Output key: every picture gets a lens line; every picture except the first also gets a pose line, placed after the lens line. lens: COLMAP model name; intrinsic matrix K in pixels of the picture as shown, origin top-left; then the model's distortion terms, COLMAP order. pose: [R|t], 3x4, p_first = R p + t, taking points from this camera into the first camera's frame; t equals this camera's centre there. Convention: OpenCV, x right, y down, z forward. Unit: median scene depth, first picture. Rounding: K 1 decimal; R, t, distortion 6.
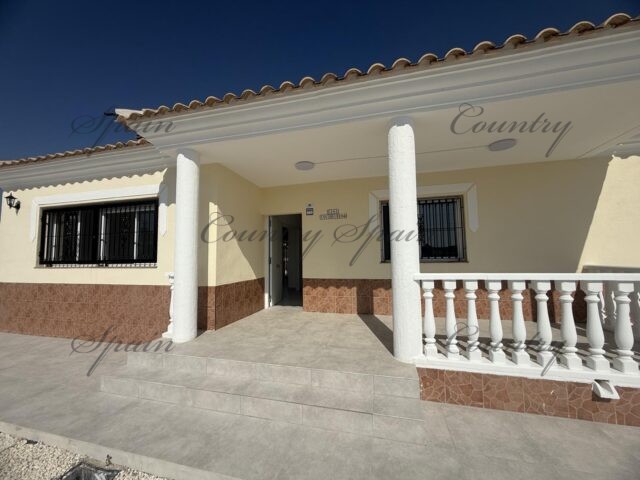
lens RADIAL K [[256.3, 0, 317.5], [0, 256.3, 239.5], [0, 0, 1]] dist [0.000046, -0.000422]
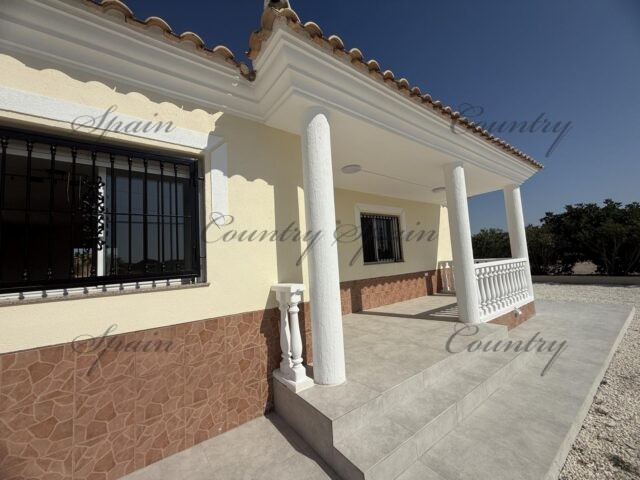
lens RADIAL K [[256.3, 0, 318.0], [0, 256.3, 239.4], [0, 0, 1]] dist [0.000046, -0.000422]
pose [[0.622041, 0.043408, 0.781780, -0.836274], [-0.004687, 0.998651, -0.051720, 0.036775], [-0.782970, 0.028507, 0.621405, 0.446426]]
